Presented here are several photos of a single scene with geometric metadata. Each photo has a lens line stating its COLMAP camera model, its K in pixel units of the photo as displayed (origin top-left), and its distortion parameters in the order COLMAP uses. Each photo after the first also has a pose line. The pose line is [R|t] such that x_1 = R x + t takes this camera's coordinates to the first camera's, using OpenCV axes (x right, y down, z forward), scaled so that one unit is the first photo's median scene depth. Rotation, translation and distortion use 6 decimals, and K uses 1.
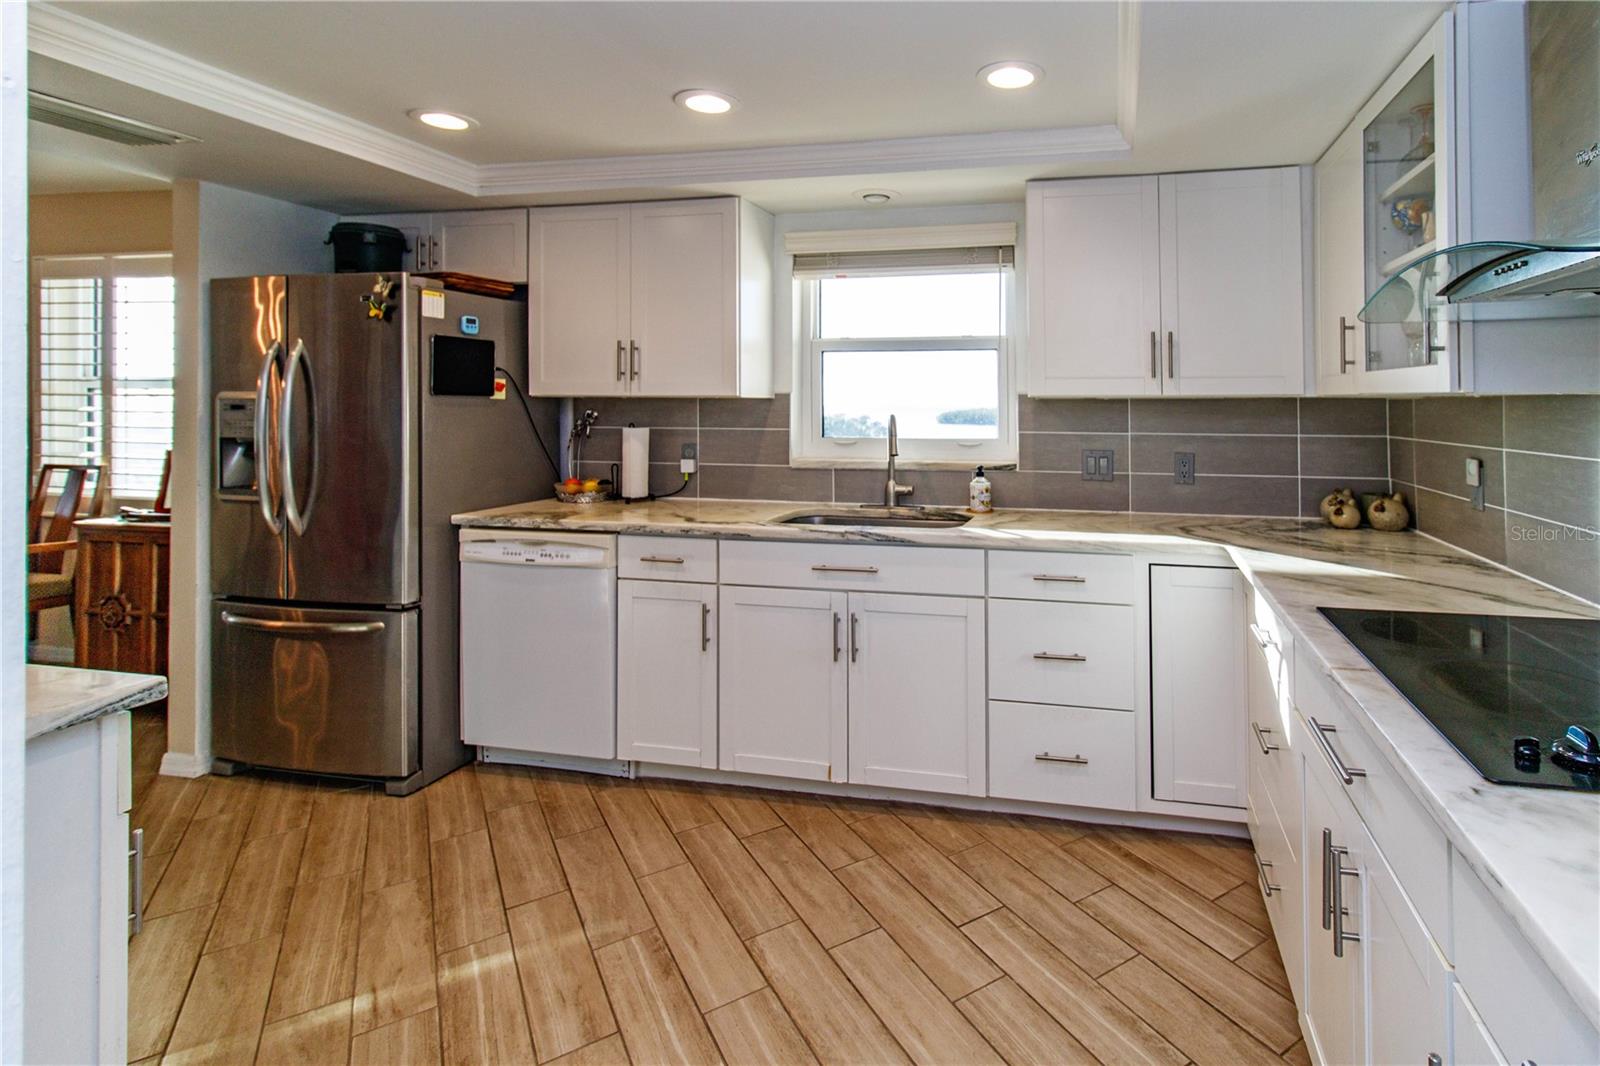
lens RADIAL K [[769.5, 0, 894.5], [0, 769.5, 402.5], [0, 0, 1]] dist [0.002404, 0.001847]
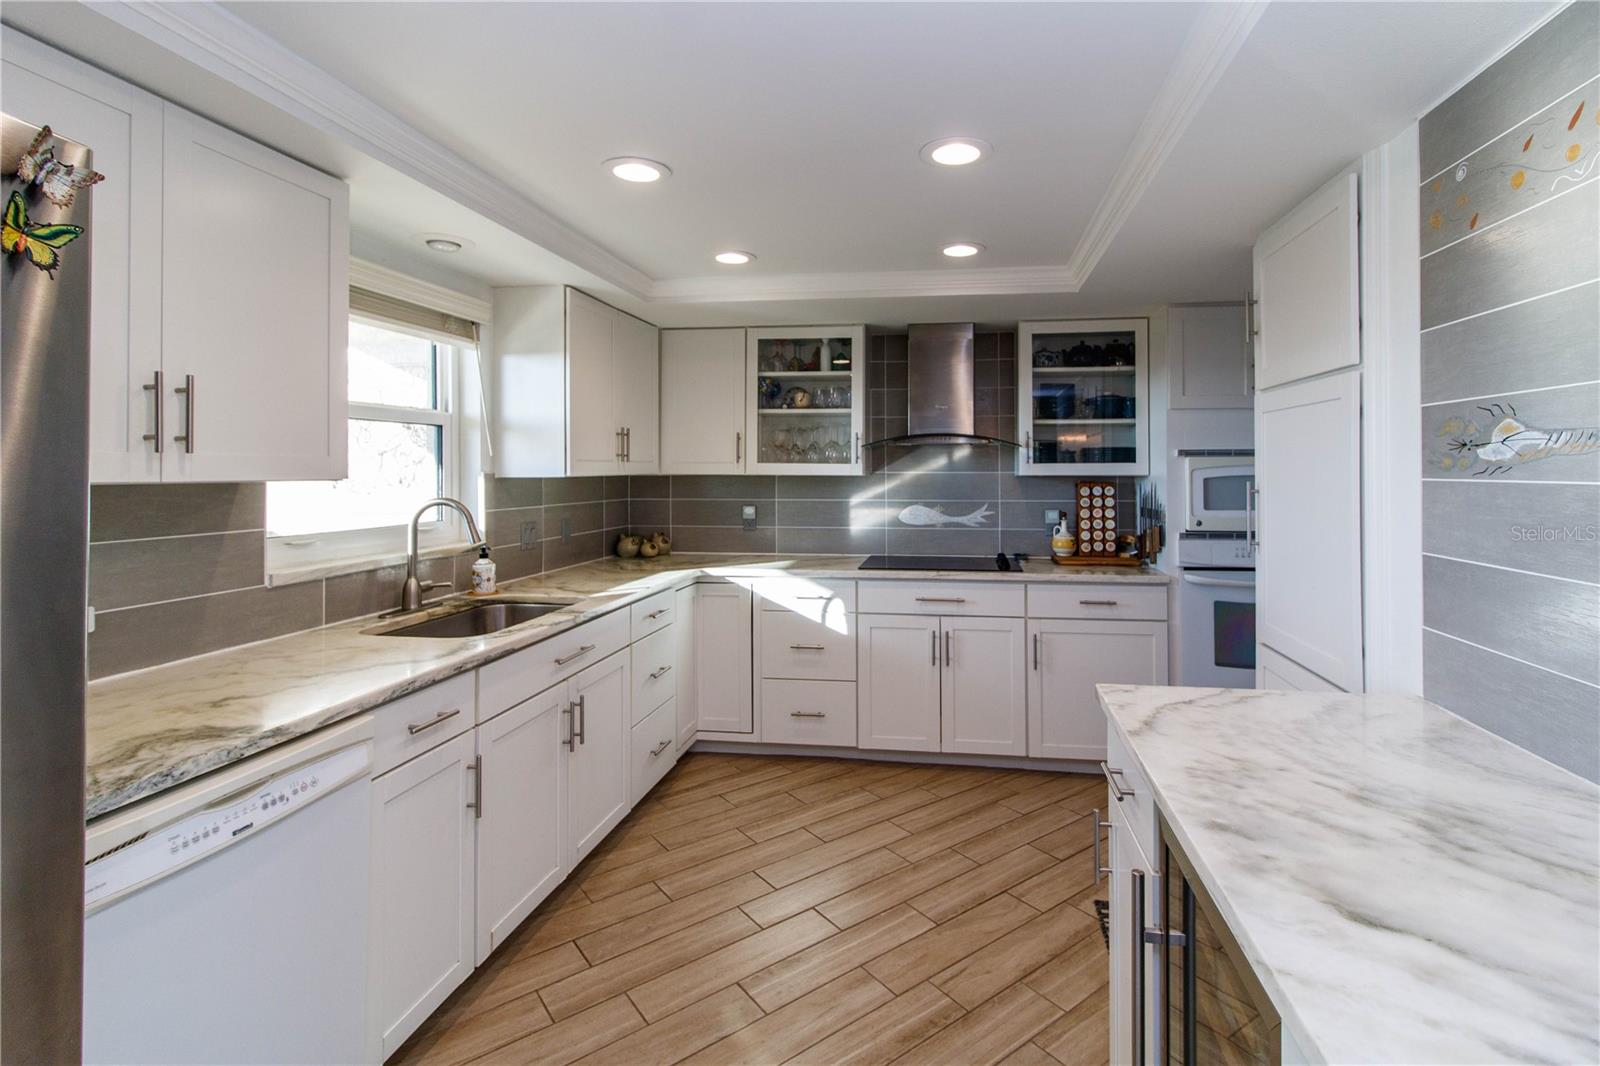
lens RADIAL K [[769.5, 0, 867.3], [0, 769.5, 463.4], [0, 0, 1]] dist [0.002404, 0.001847]
pose [[-0.083945, 0.003638, 0.996464, -1.017273], [0.000606, 0.999993, -0.003600, -0.022671], [-0.996470, 0.000301, -0.083947, 0.669866]]
